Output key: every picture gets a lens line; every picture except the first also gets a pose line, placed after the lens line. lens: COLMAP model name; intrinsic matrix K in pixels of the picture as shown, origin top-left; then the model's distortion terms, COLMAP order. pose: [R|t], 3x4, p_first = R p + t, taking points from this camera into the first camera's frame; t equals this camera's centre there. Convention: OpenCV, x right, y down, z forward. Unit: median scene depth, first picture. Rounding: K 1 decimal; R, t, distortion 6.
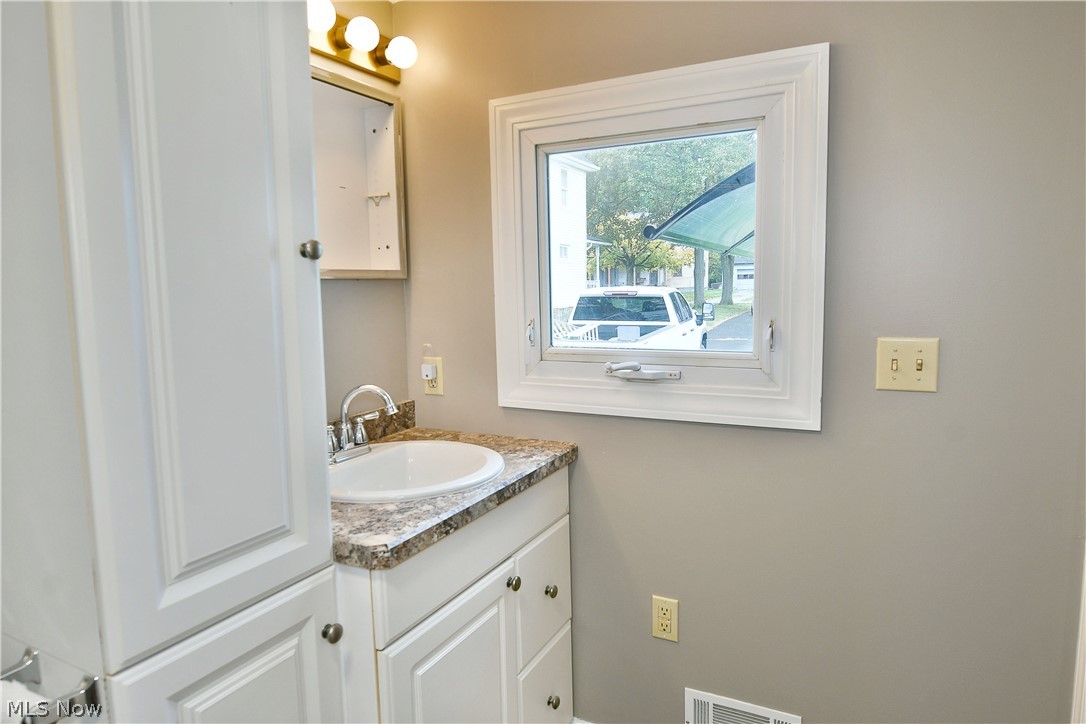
lens RADIAL K [[663.0, 0, 538.5], [0, 663.0, 360.7], [0, 0, 1]] dist [-0.014027, -0.002789]
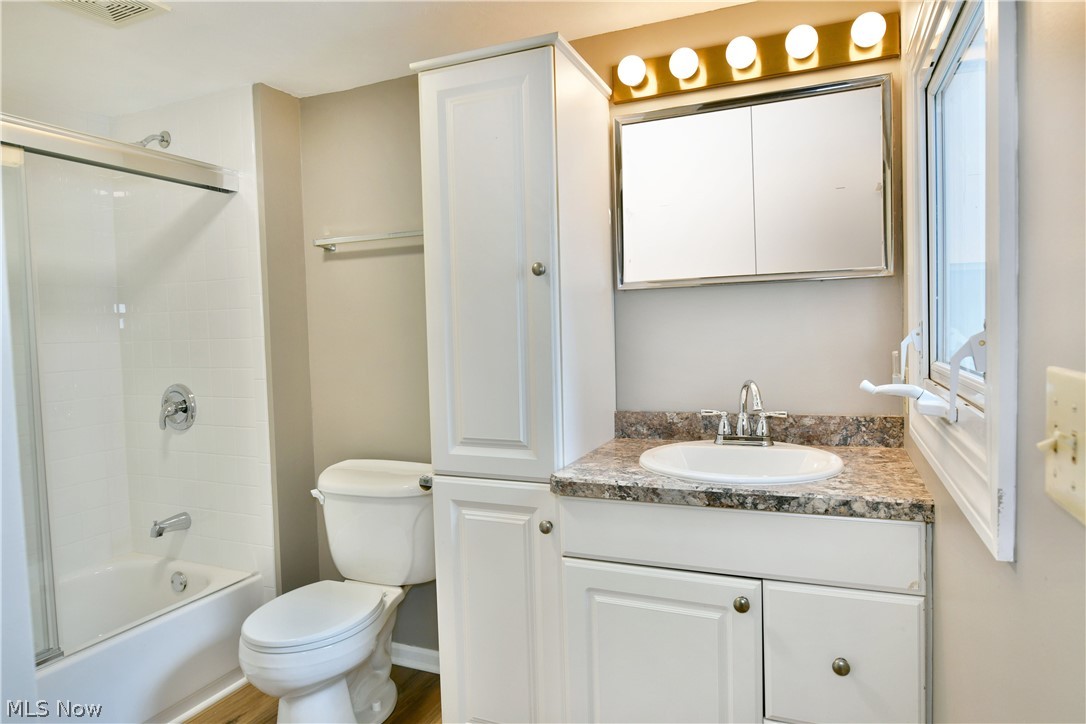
lens RADIAL K [[658.8, 0, 540.1], [0, 658.8, 352.8], [0, 0, 1]] dist [-0.016039, -0.001832]
pose [[0.062826, 0.052539, -0.996641, 0.917021], [-0.081402, 0.995556, 0.047350, -0.036102], [0.994699, 0.078154, 0.066823, 0.690664]]
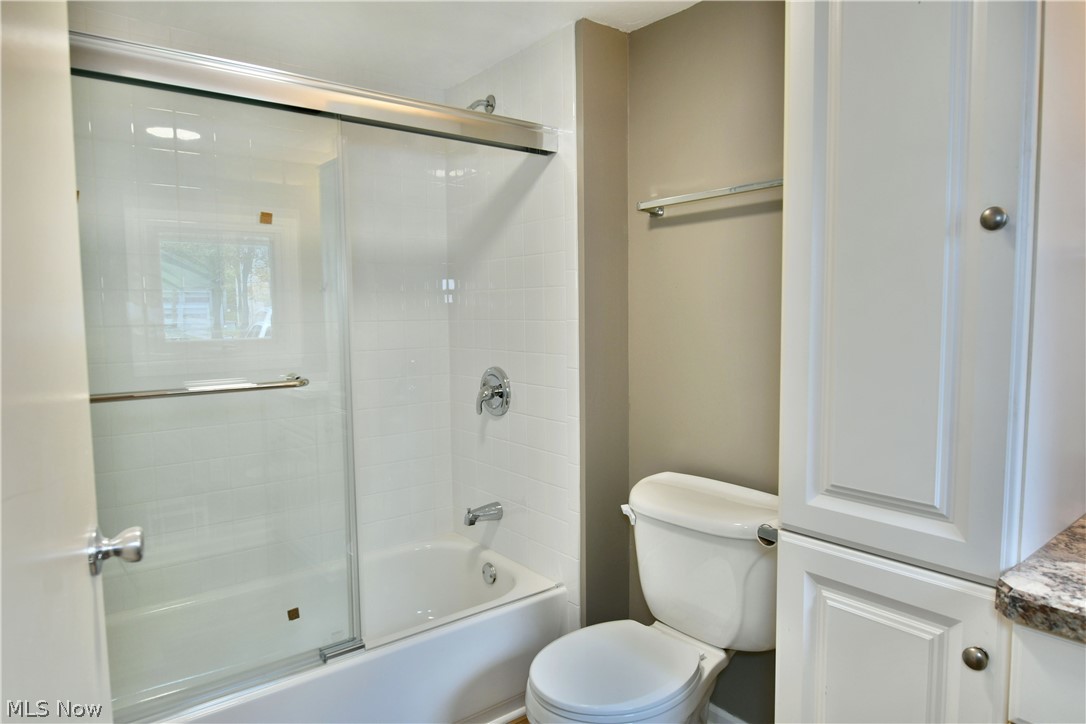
lens RADIAL K [[663.0, 0, 538.5], [0, 663.0, 360.7], [0, 0, 1]] dist [-0.014027, -0.002789]
pose [[-0.424121, 0.087288, -0.901389, 0.553472], [-0.080501, 0.987770, 0.133530, -0.038116], [0.902021, 0.129195, -0.411907, 0.631300]]
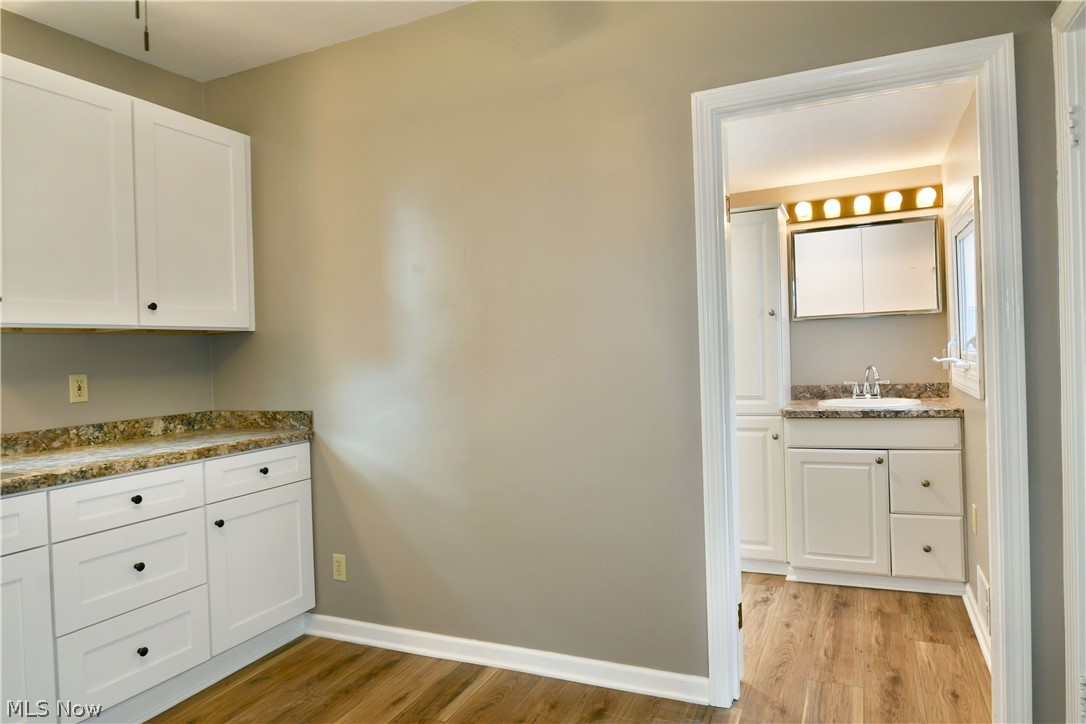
lens RADIAL K [[667.9, 0, 549.0], [0, 667.9, 360.2], [0, 0, 1]] dist [-0.009132, -0.003029]
pose [[0.039364, 0.026028, -0.998886, 2.201598], [-0.068210, 0.997399, 0.023301, 0.047417], [0.996894, 0.067217, 0.041037, -0.161623]]
